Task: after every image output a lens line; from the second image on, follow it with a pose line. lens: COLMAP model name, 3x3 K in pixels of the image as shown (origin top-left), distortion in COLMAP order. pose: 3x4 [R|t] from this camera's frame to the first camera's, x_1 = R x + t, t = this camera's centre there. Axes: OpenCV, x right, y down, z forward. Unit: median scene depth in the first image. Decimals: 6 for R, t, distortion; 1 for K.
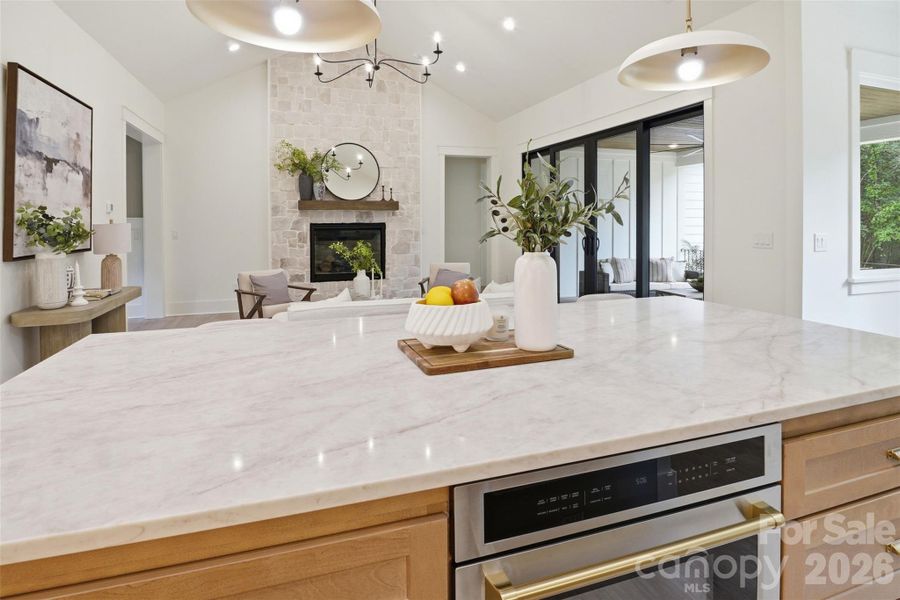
lens RADIAL K [[482.9, 0, 444.9], [0, 482.9, 229.6], [0, 0, 1]] dist [-0.002471, -0.000356]
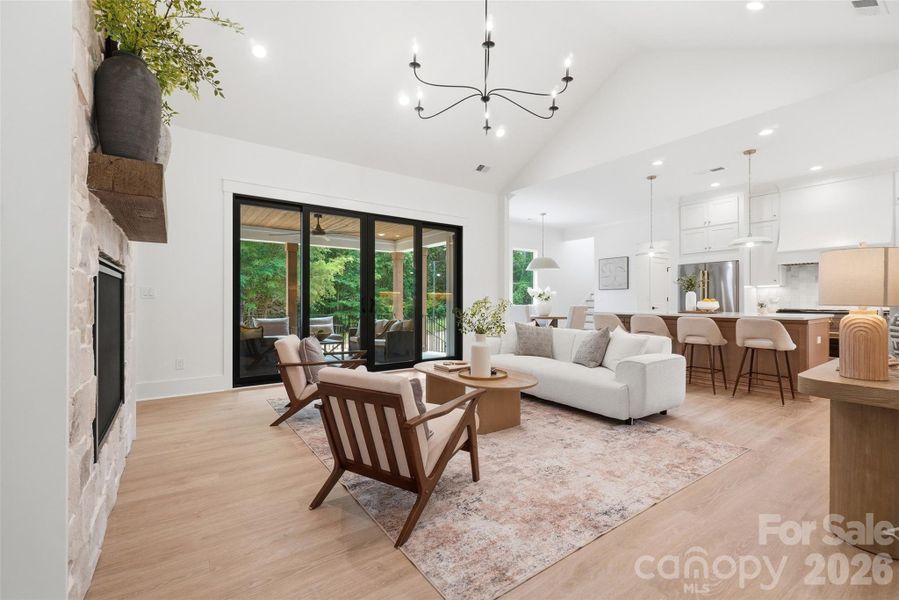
lens RADIAL K [[389.1, 0, 447.8], [0, 389.1, 302.4], [0, 0, 1]] dist [0.001467, 0.000345]
pose [[-0.298990, 0.000218, 0.954256, -0.547899], [0.016167, 0.999858, 0.004837, 0.020549], [-0.954119, 0.016874, -0.298951, 0.887420]]
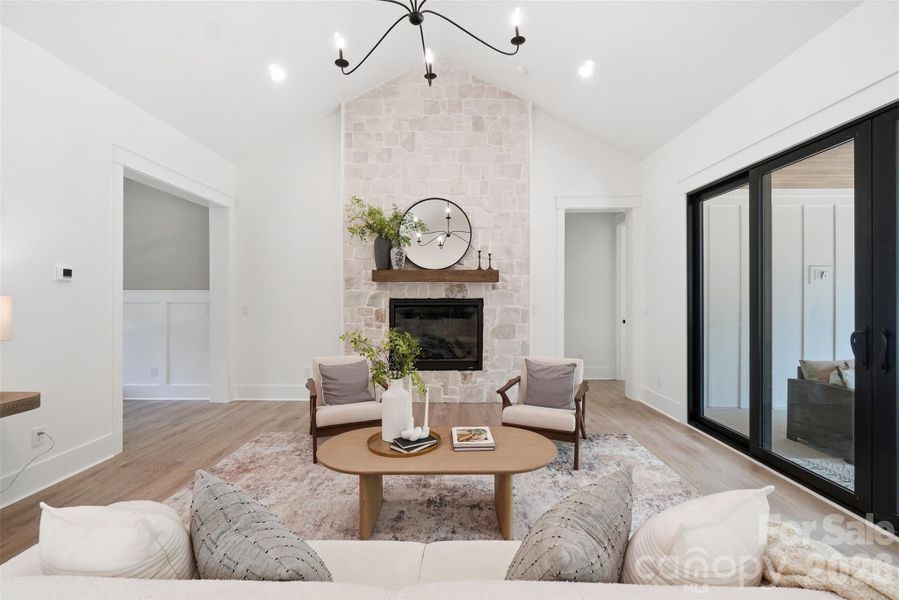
lens RADIAL K [[389.0, 0, 448.6], [0, 389.0, 297.4], [0, 0, 1]] dist [-0.000064, 0.000050]
pose [[0.946378, 0.004361, -0.323031, 0.028208], [-0.011090, 0.999758, -0.018993, -0.003449], [0.322870, 0.021557, 0.946198, 0.412516]]
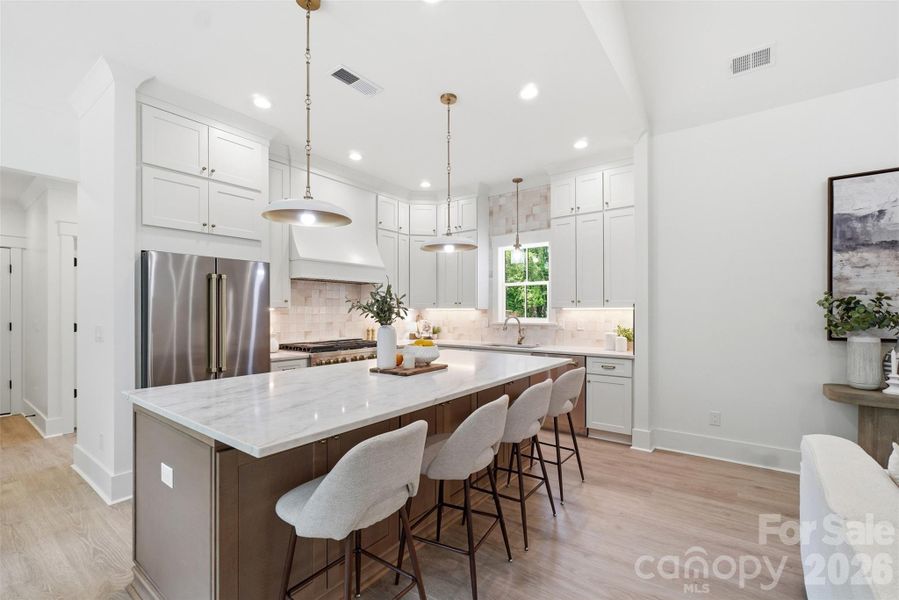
lens RADIAL K [[394.5, 0, 449.4], [0, 394.5, 309.5], [0, 0, 1]] dist [-0.000095, -0.000153]
pose [[-0.816698, 0.004595, -0.577047, 0.197317], [-0.004742, 0.999881, 0.014673, -0.009398], [0.577045, 0.014720, -0.816579, 0.524303]]
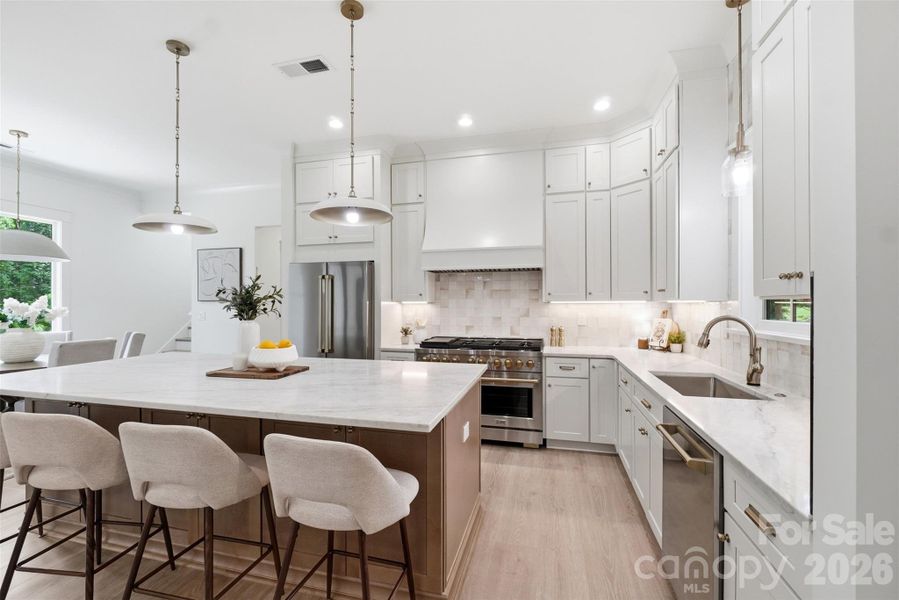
lens RADIAL K [[389.1, 0, 447.8], [0, 389.1, 302.4], [0, 0, 1]] dist [0.001467, 0.000345]
pose [[-0.840693, 0.007313, 0.541463, -0.278276], [0.015072, 0.999837, 0.009897, -0.005445], [-0.541303, 0.016482, -0.840666, 0.388097]]
